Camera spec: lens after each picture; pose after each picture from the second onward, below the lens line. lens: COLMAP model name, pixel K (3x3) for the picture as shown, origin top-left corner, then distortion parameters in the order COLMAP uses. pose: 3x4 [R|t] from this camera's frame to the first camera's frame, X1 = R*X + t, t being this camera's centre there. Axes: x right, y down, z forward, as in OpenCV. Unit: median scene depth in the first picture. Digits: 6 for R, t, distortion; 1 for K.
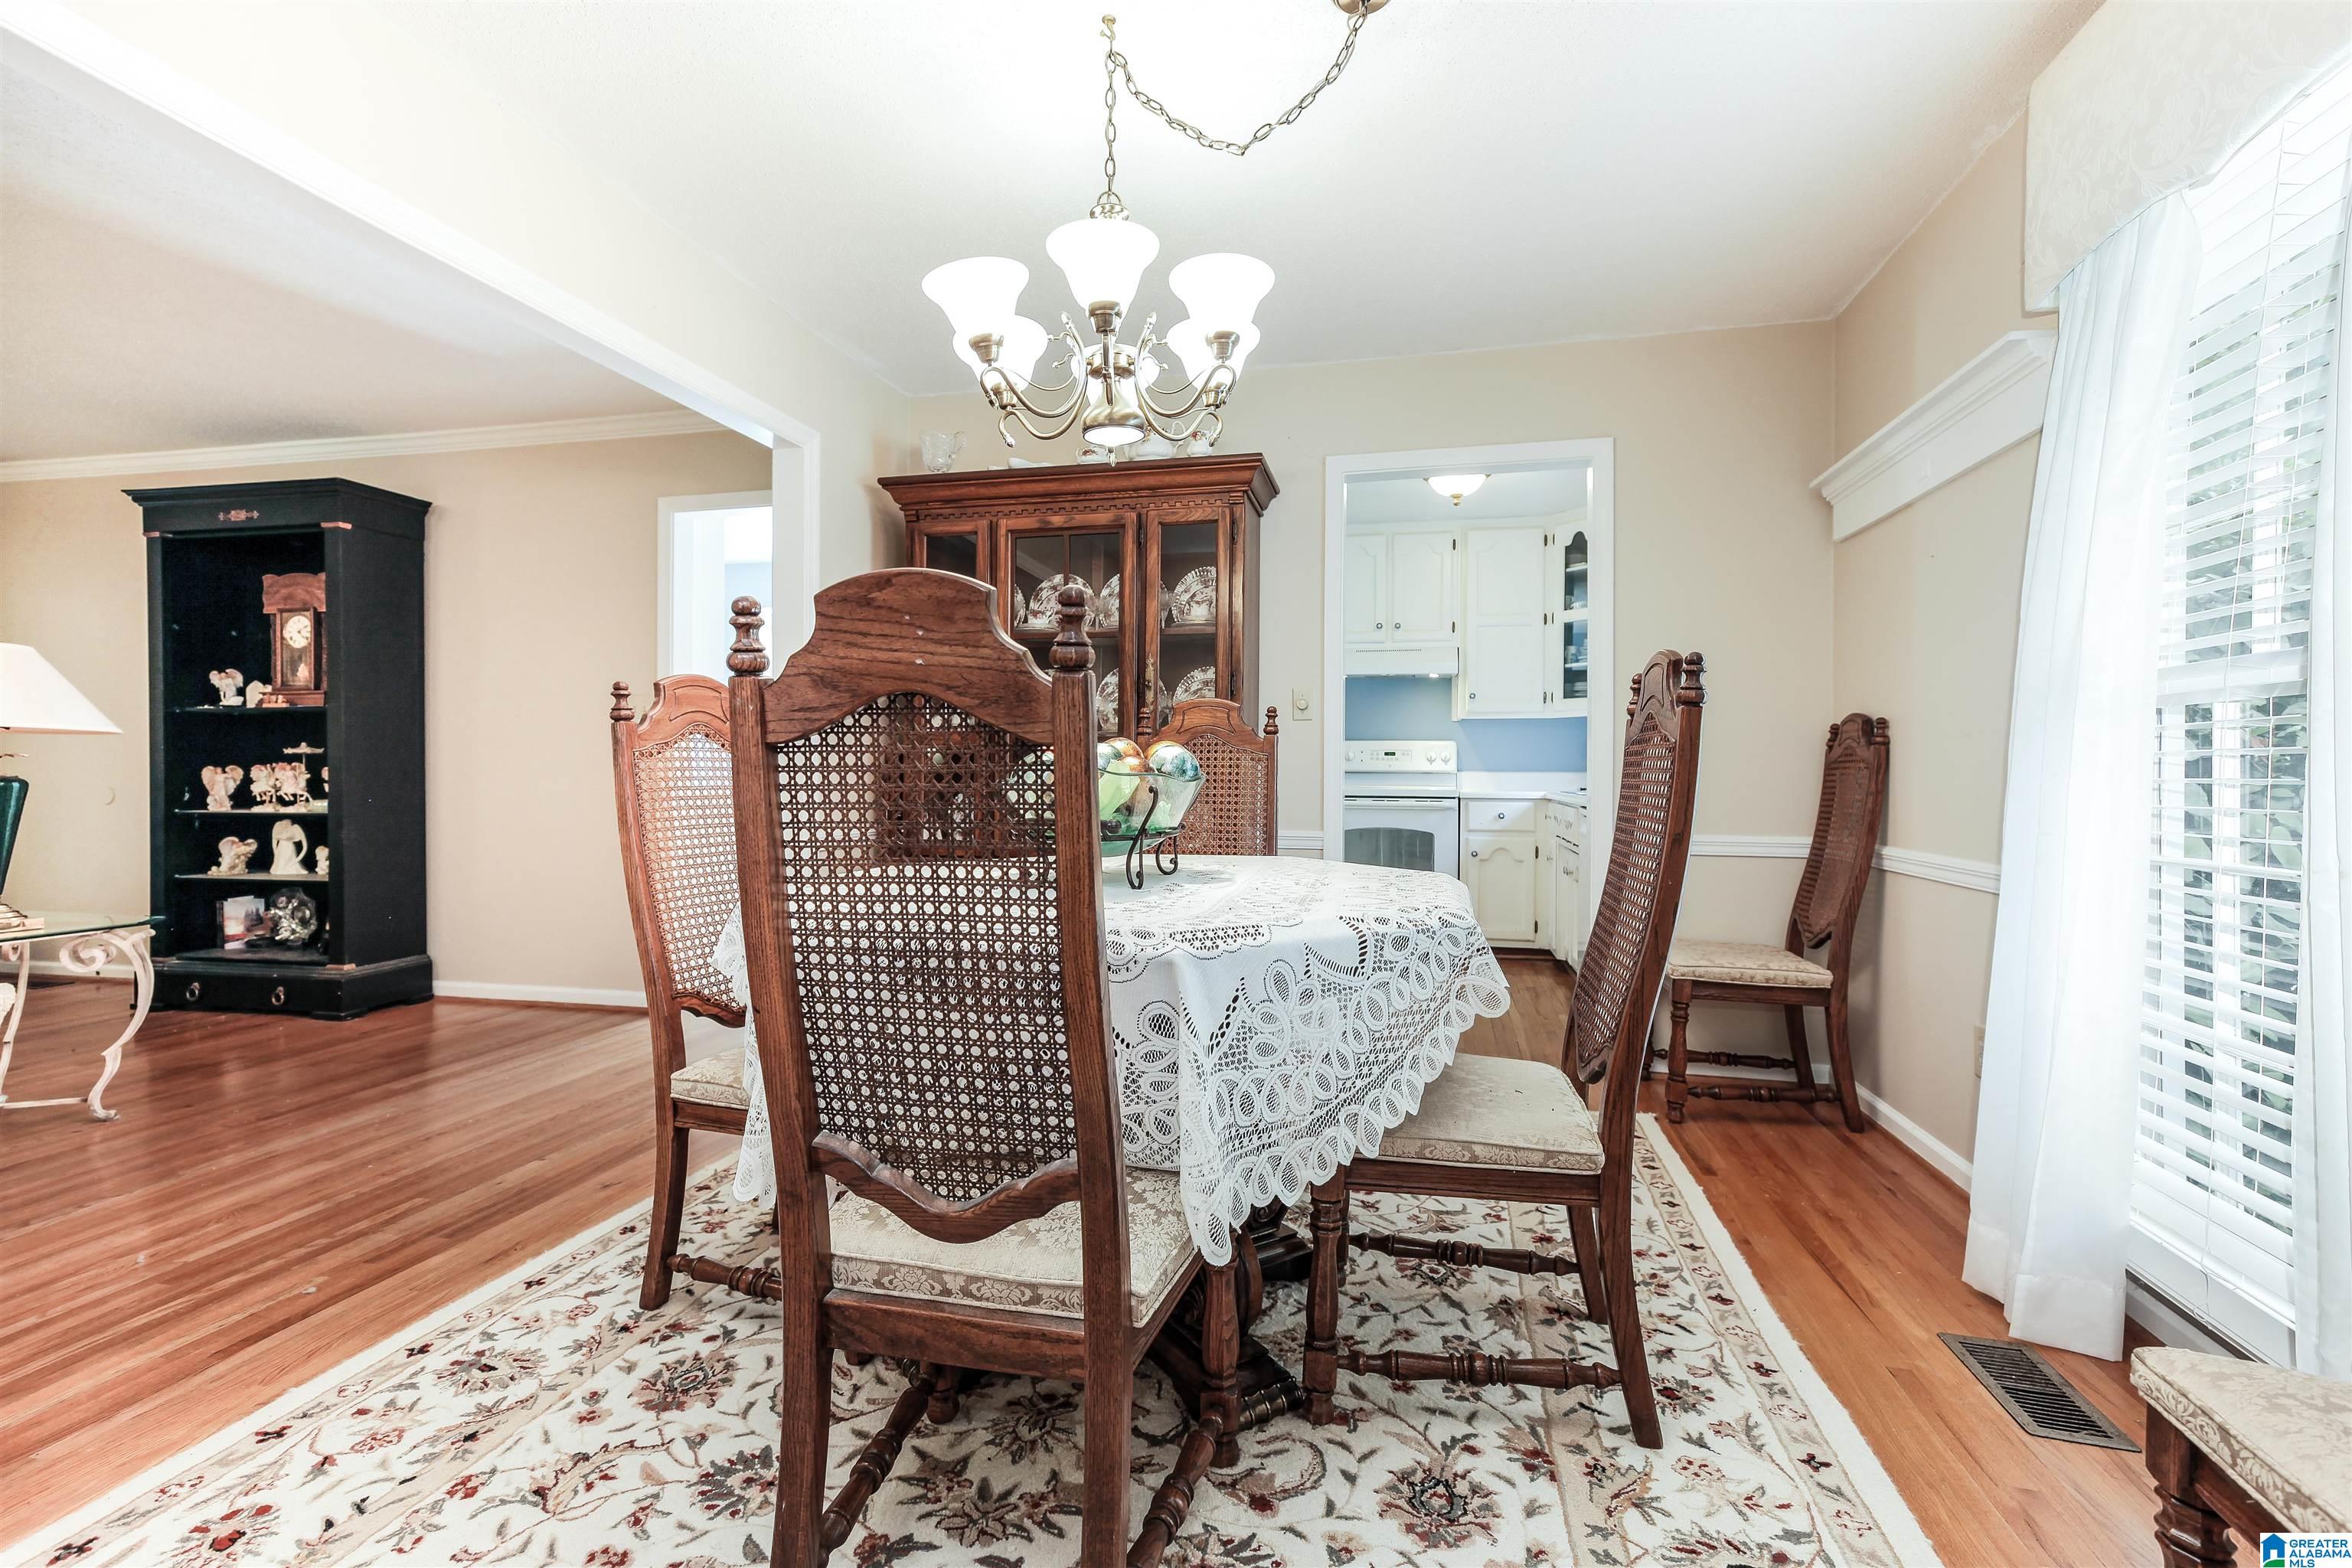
lens RADIAL K [[1085.5, 0, 1183.9], [0, 1085.5, 786.5], [0, 0, 1]] dist [0.000206, 0.001200]
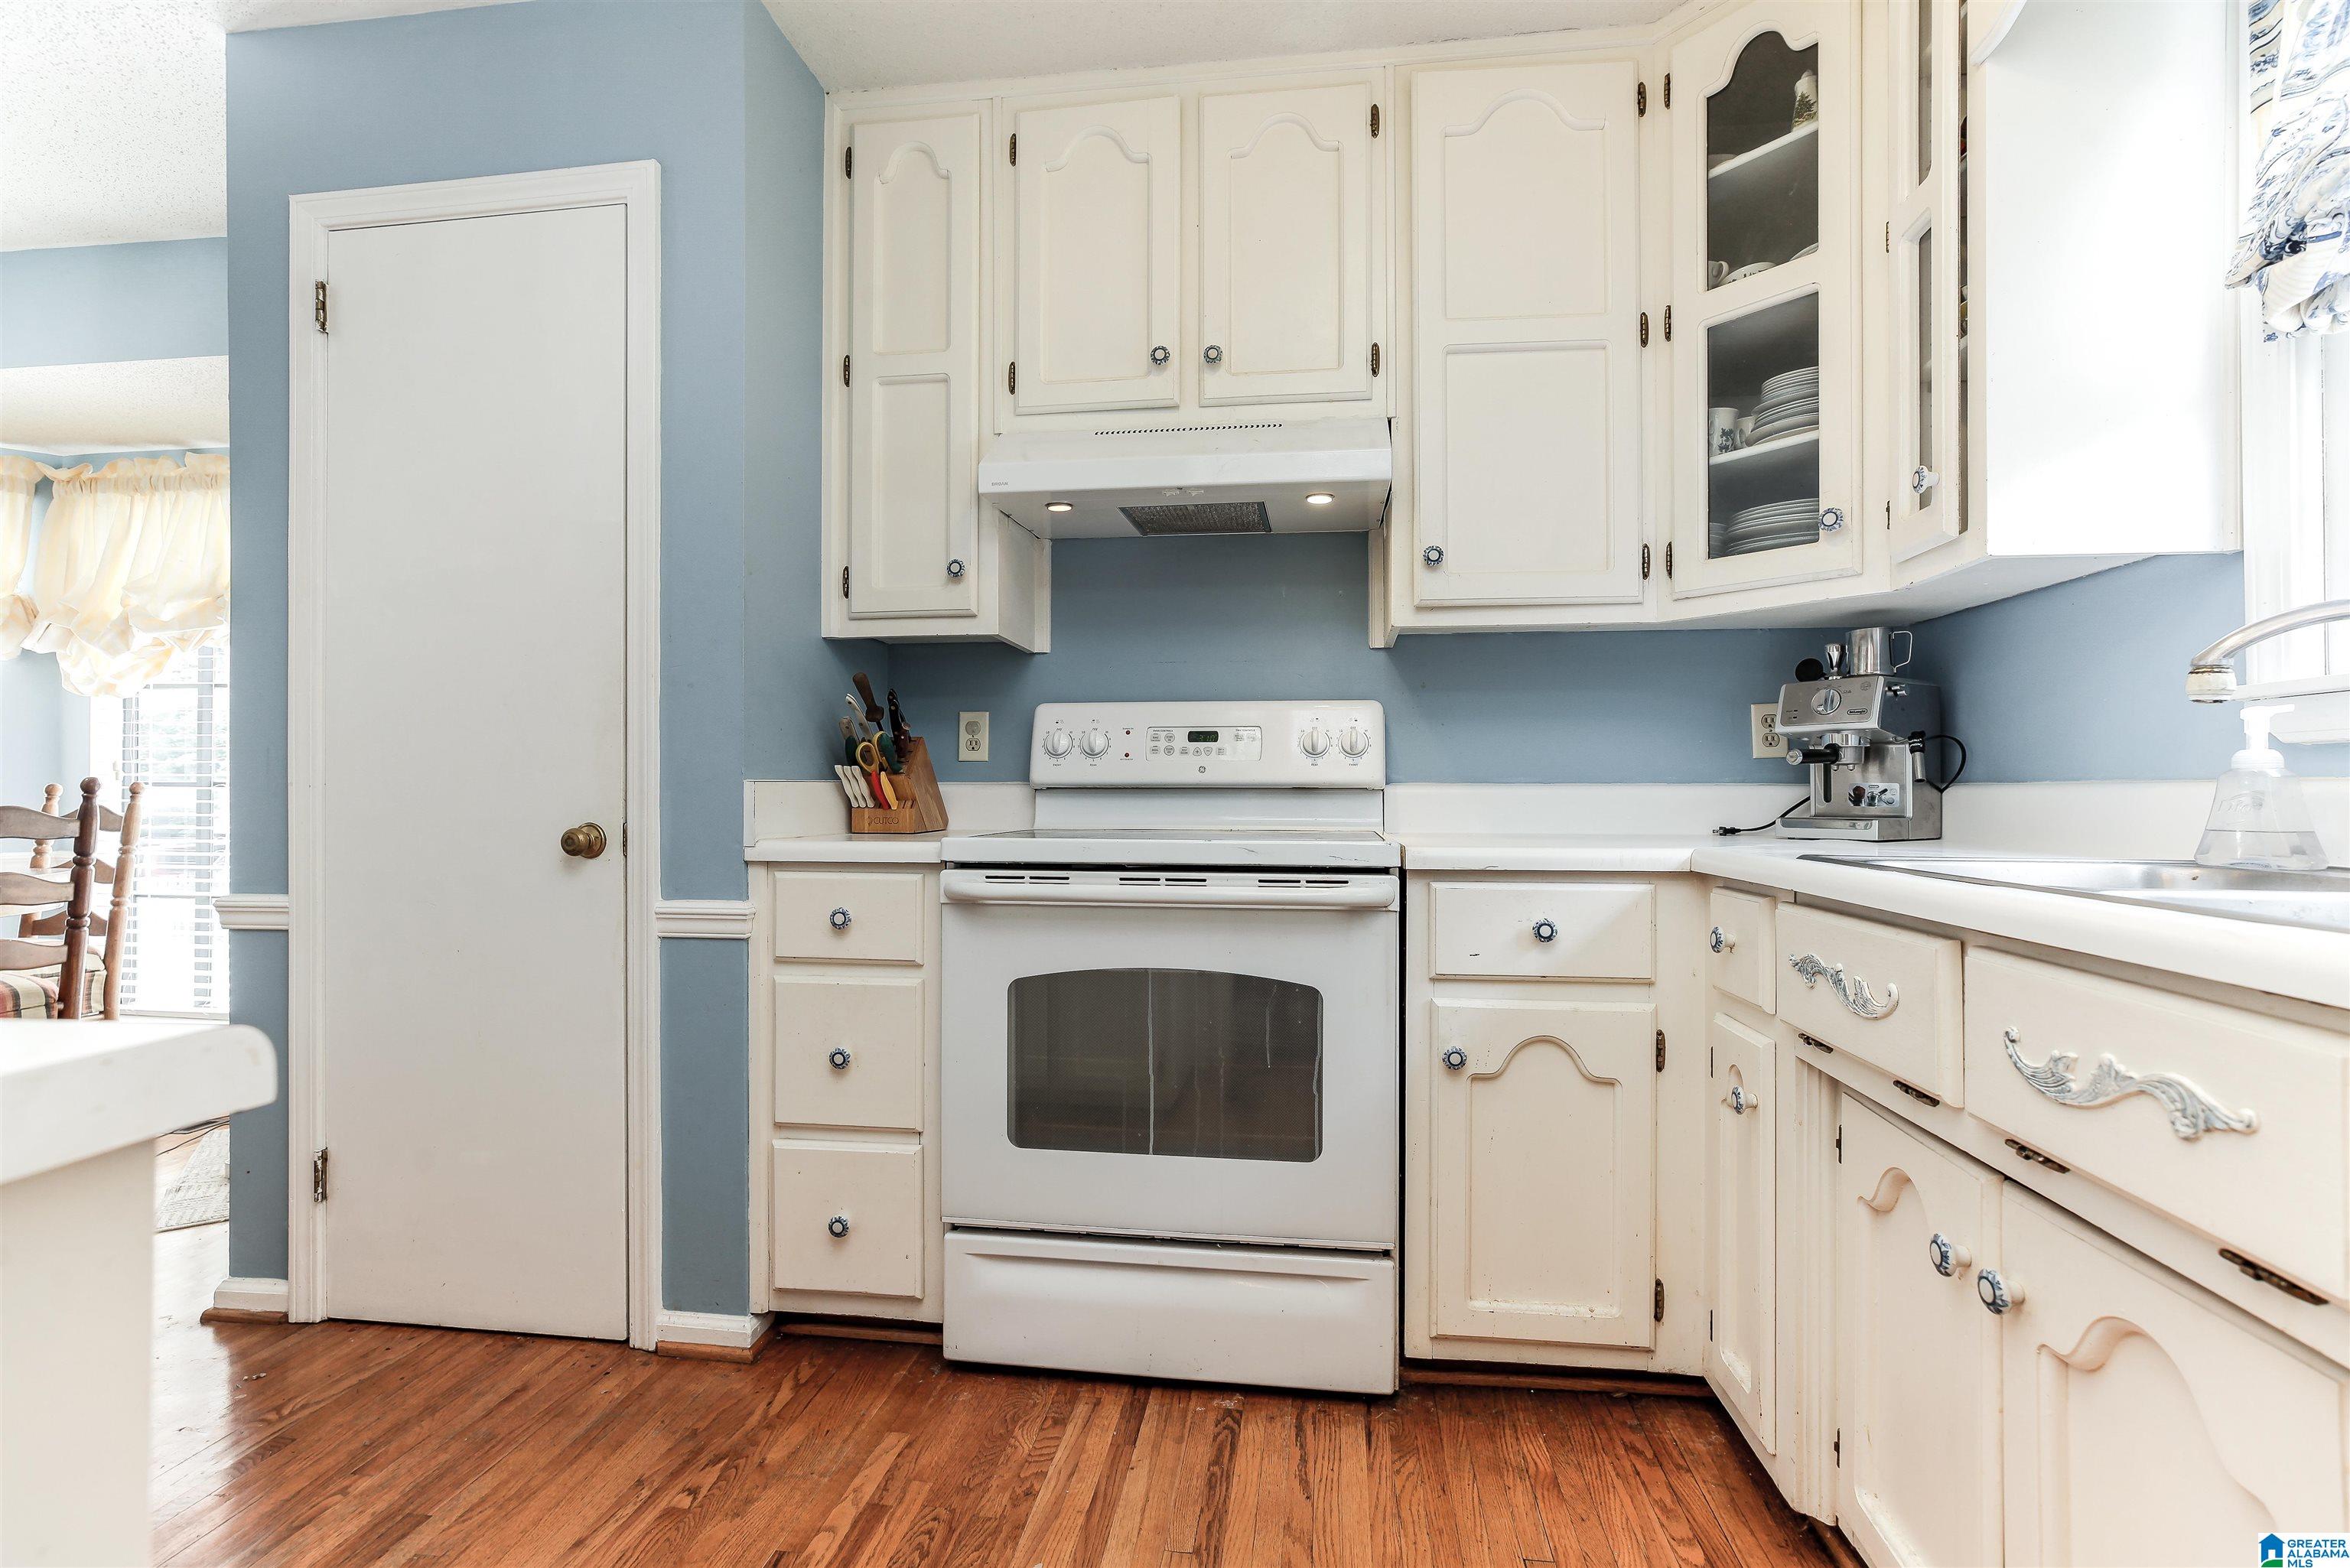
lens RADIAL K [[1104.3, 0, 1164.1], [0, 1104.3, 781.9], [0, 0, 1]] dist [-0.000276, 0.000099]
pose [[0.997510, -0.000846, 0.070522, 0.159218], [0.002533, 0.999713, -0.023837, -0.005878], [-0.070482, 0.023956, 0.997225, 0.667935]]
